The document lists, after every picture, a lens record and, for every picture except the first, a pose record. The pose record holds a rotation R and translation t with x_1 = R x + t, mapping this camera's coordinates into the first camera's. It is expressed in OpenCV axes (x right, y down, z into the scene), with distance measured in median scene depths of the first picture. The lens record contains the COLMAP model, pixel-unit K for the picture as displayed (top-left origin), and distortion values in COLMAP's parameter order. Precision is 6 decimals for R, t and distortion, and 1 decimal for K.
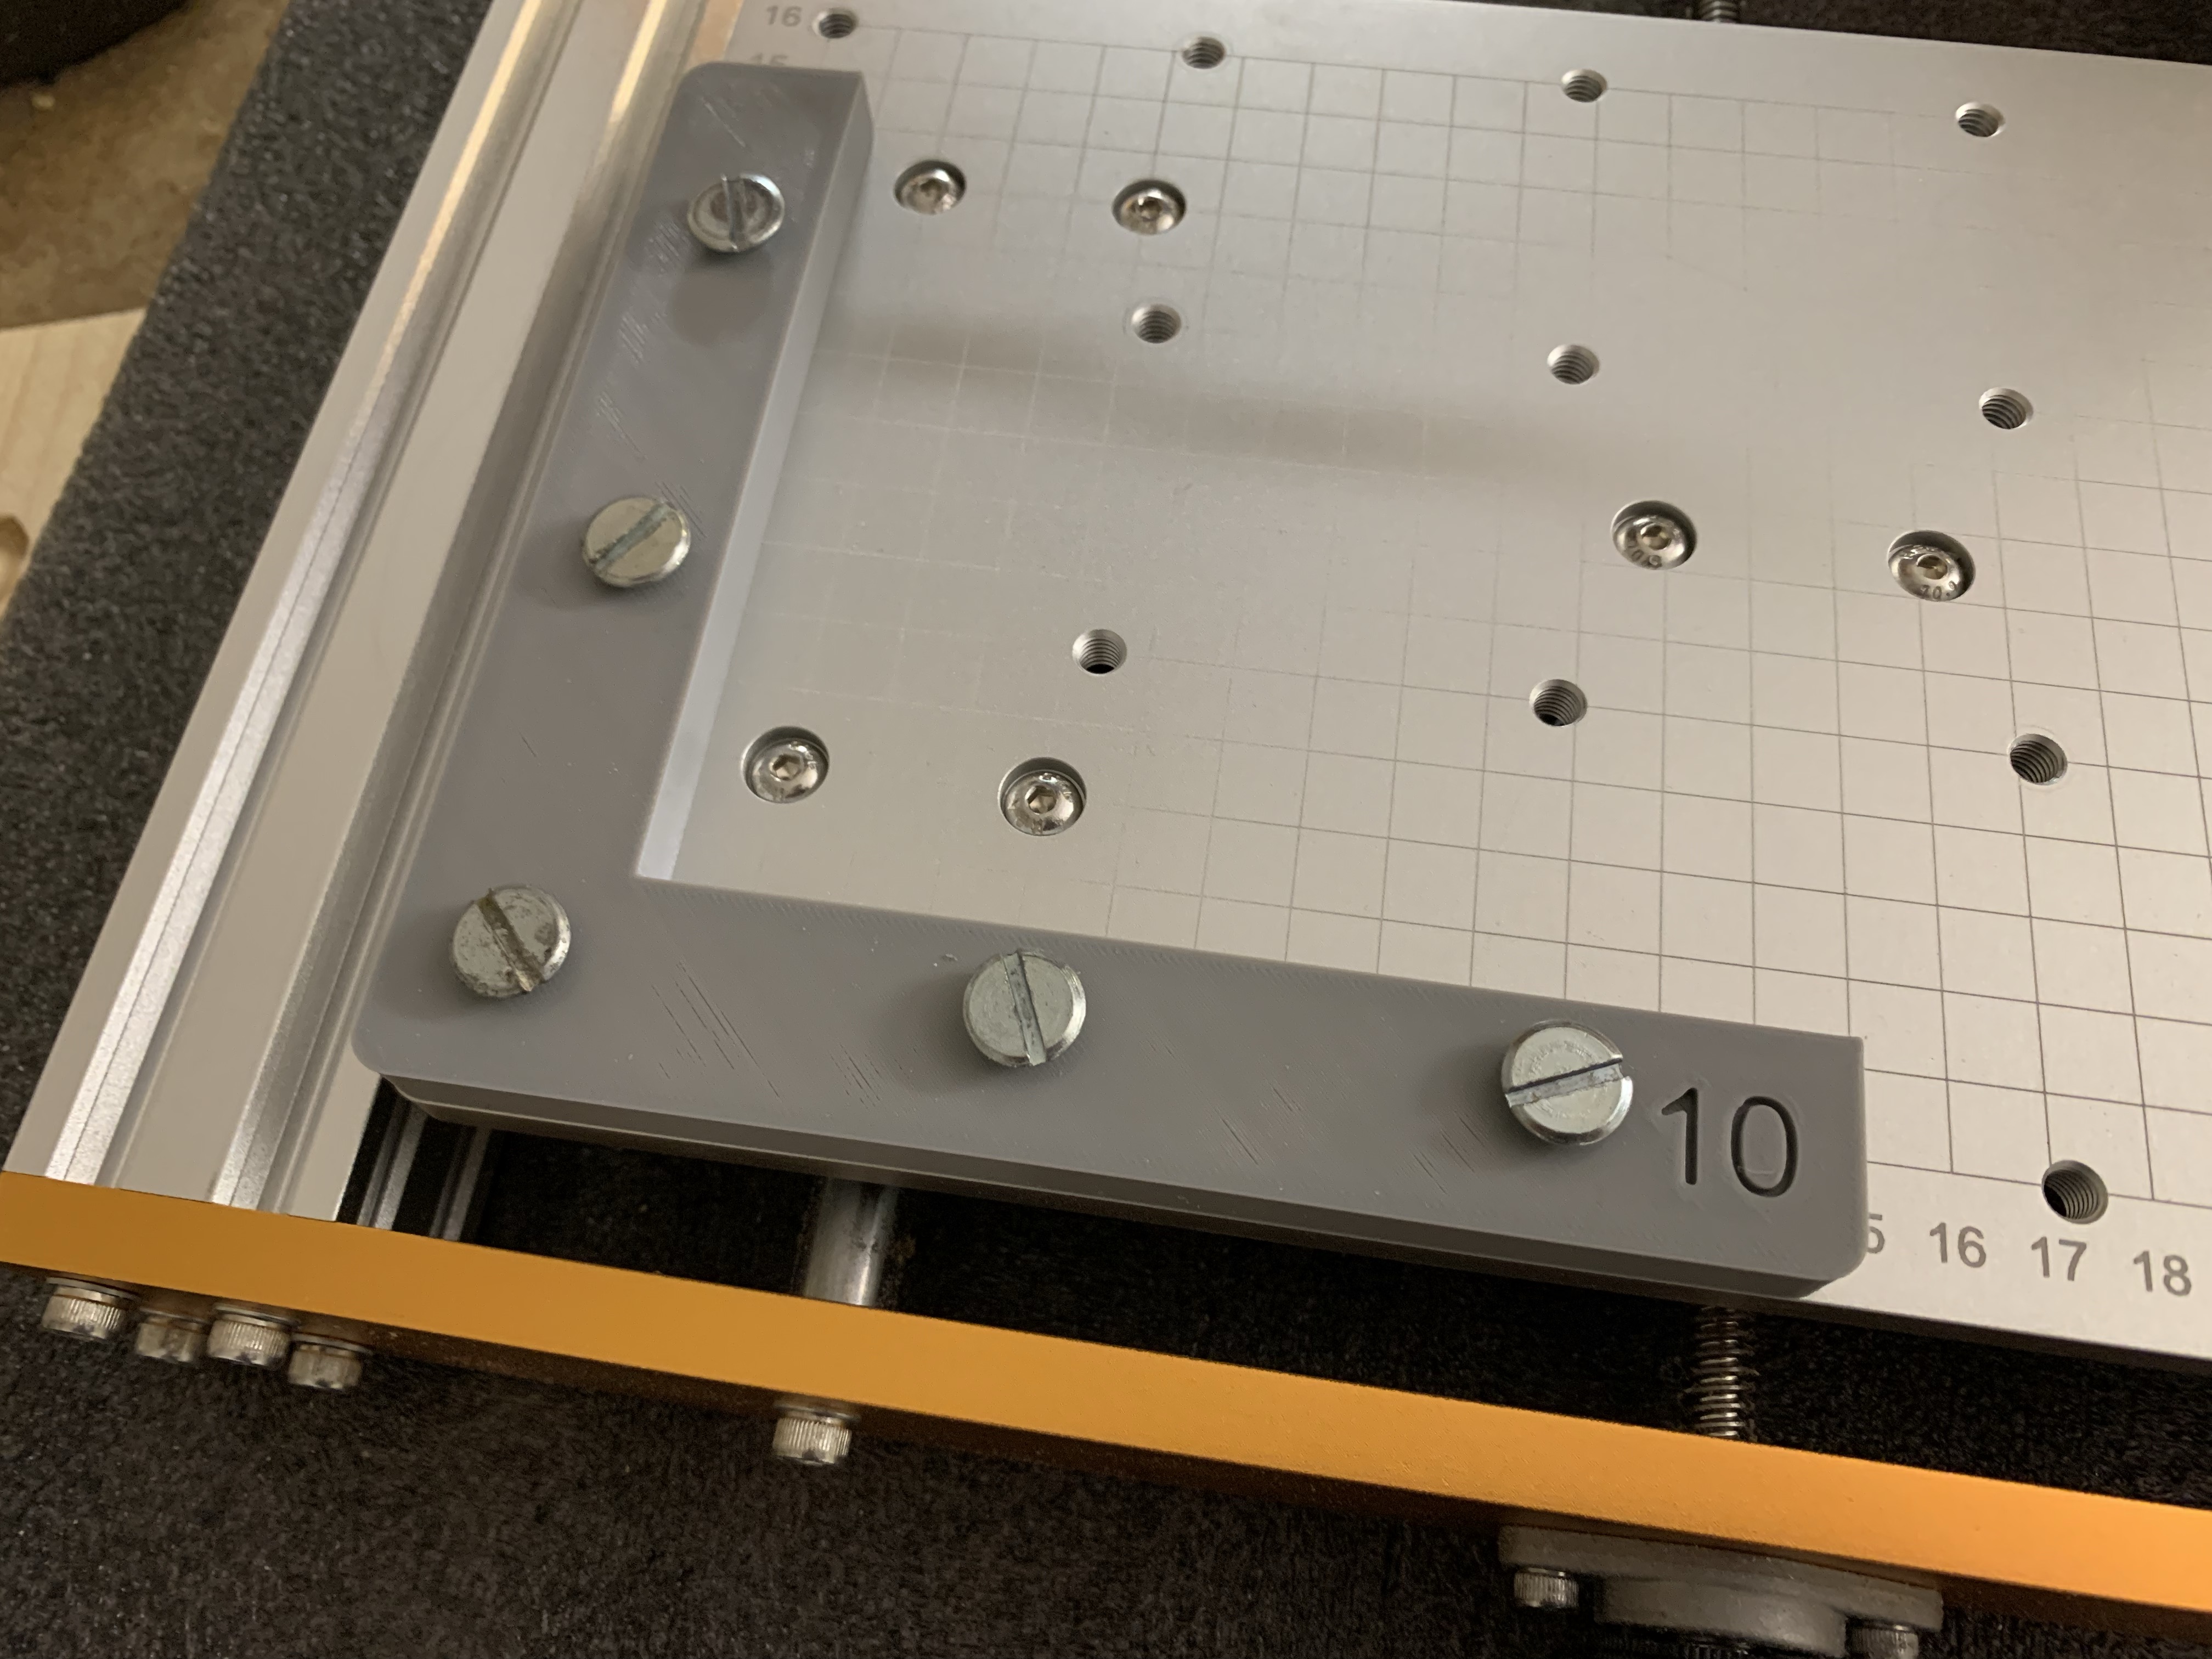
lens RADIAL K [[1667.4, 0, 1123.2], [0, 1667.4, 843.2], [0, 0, 1]] dist [-0.011942, -0.011475]
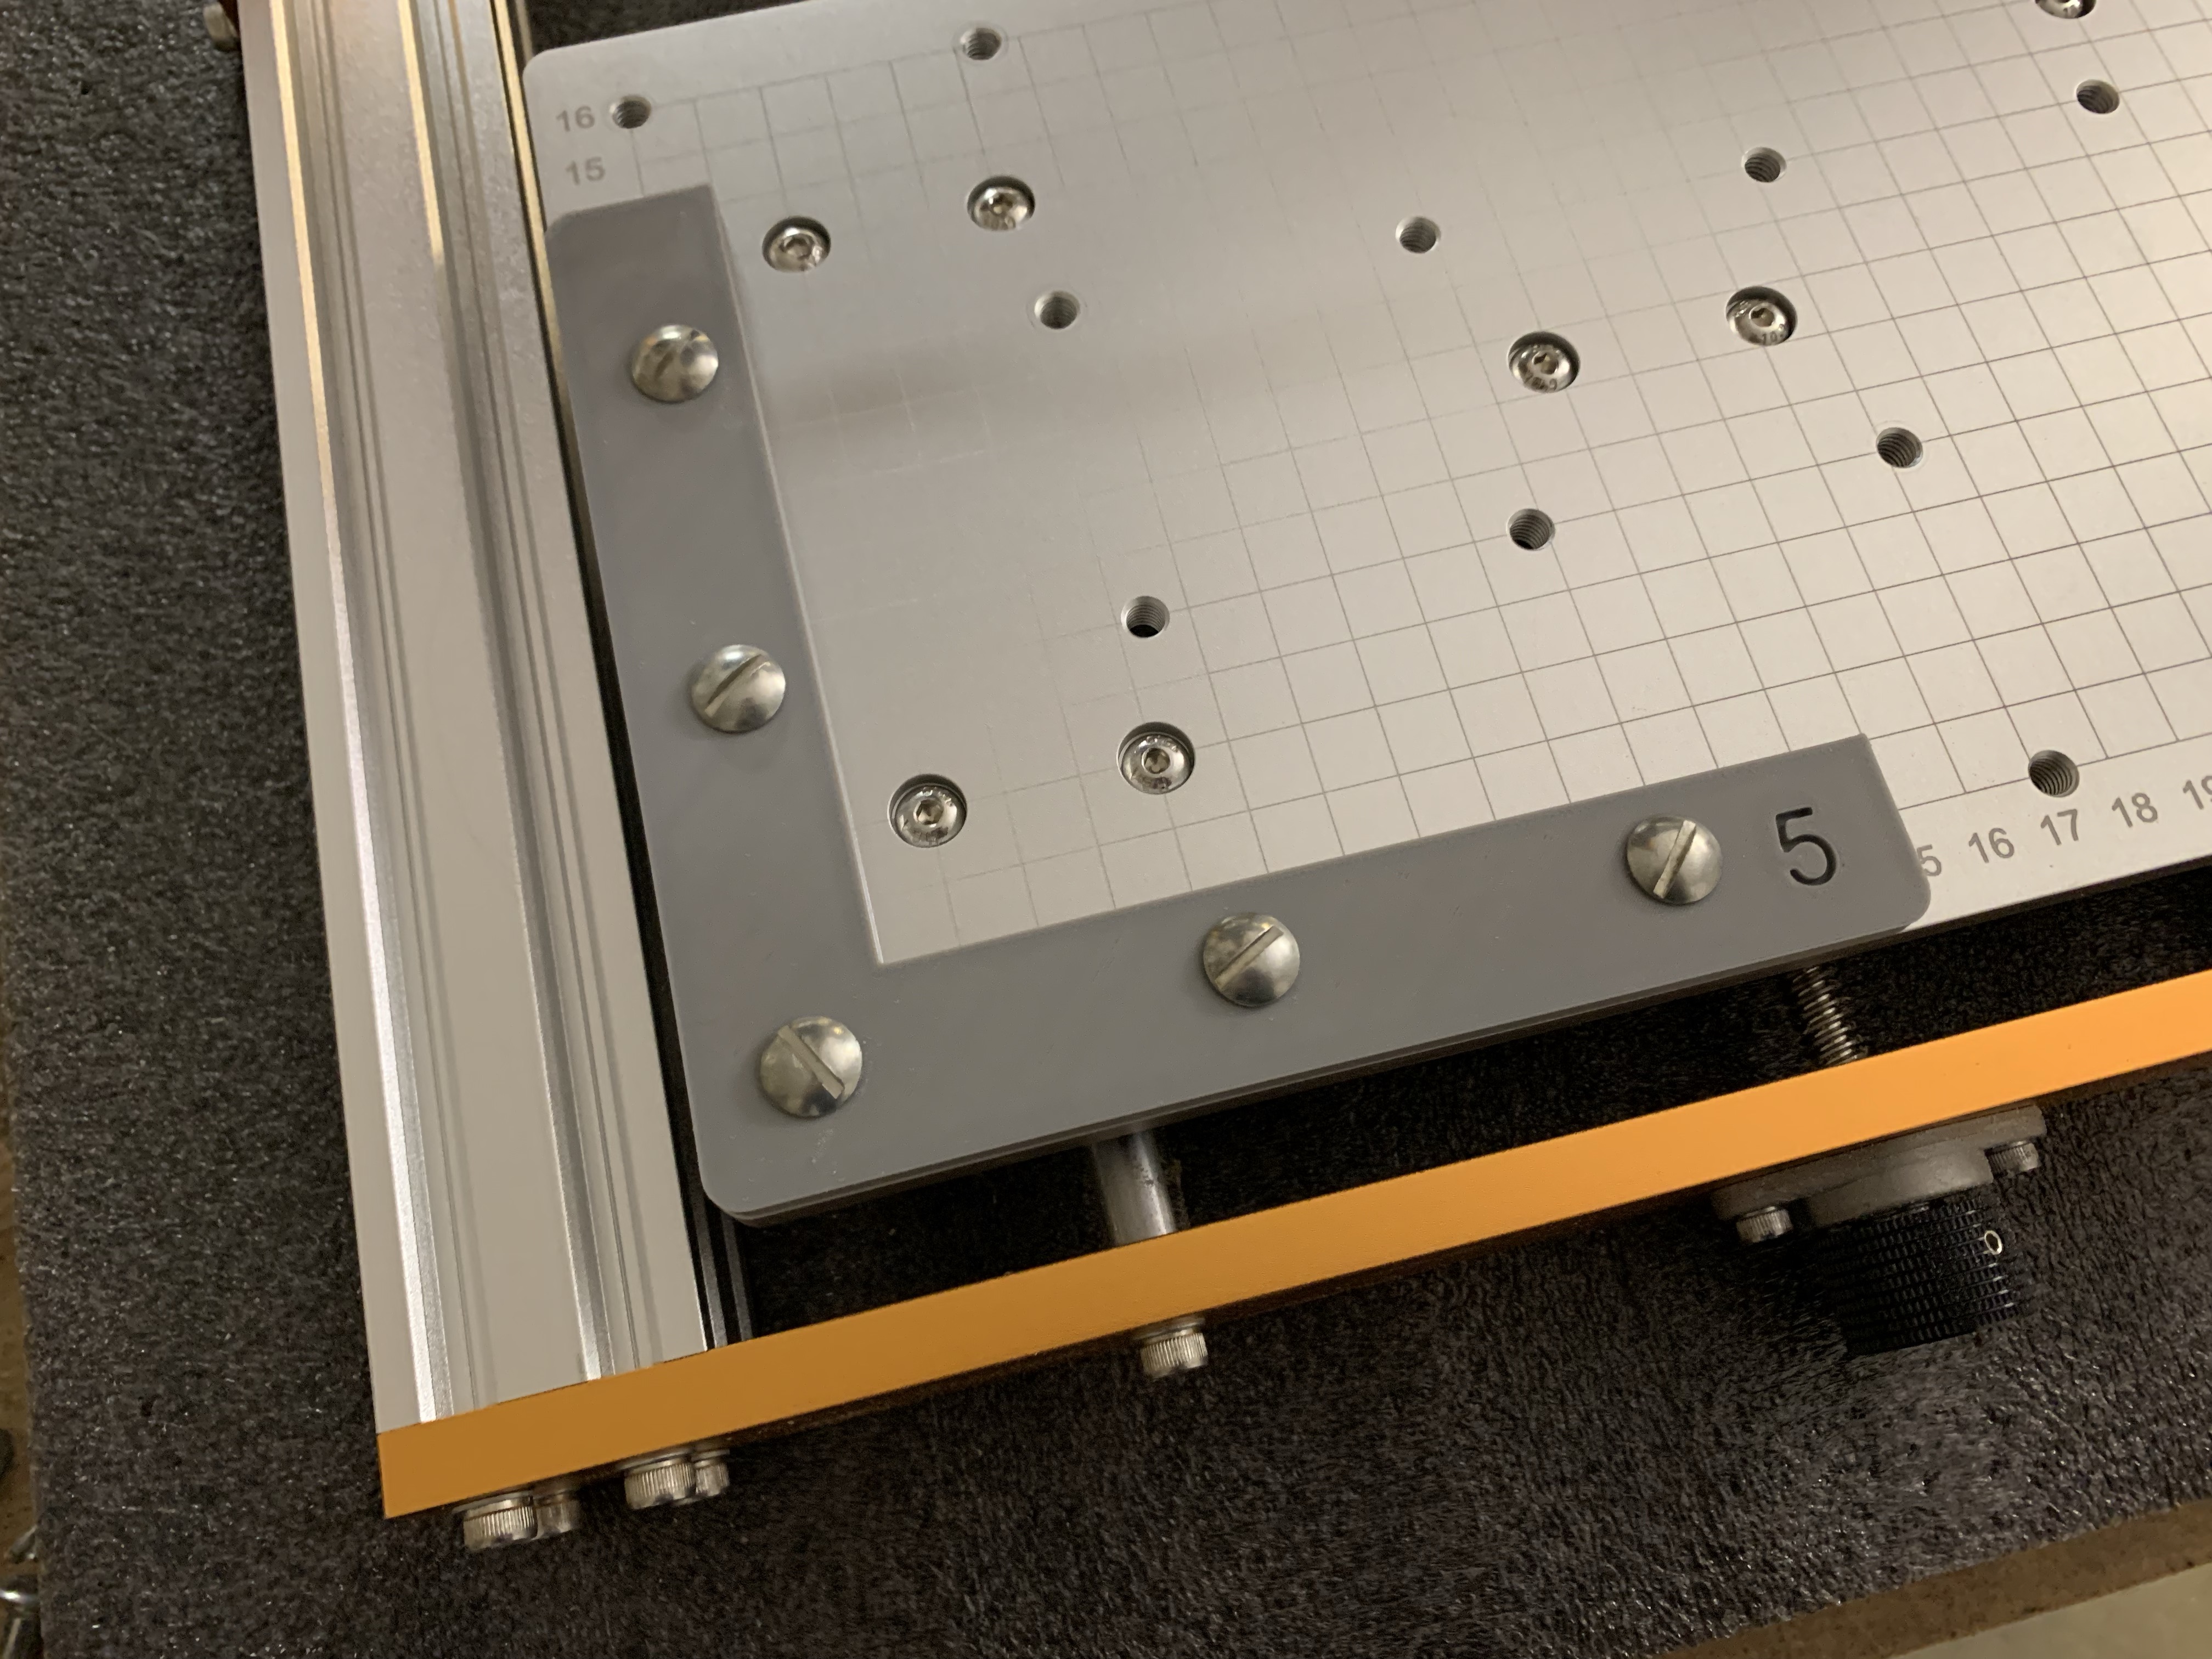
lens RADIAL K [[1667.4, 0, 1101.4], [0, 1667.4, 812.4], [0, 0, 1]] dist [-0.011942, -0.011475]
pose [[0.923809, -0.349114, 0.157148, -0.260204], [0.336484, 0.936178, 0.101728, -0.114856], [-0.182633, -0.041099, 0.982322, -0.094773]]
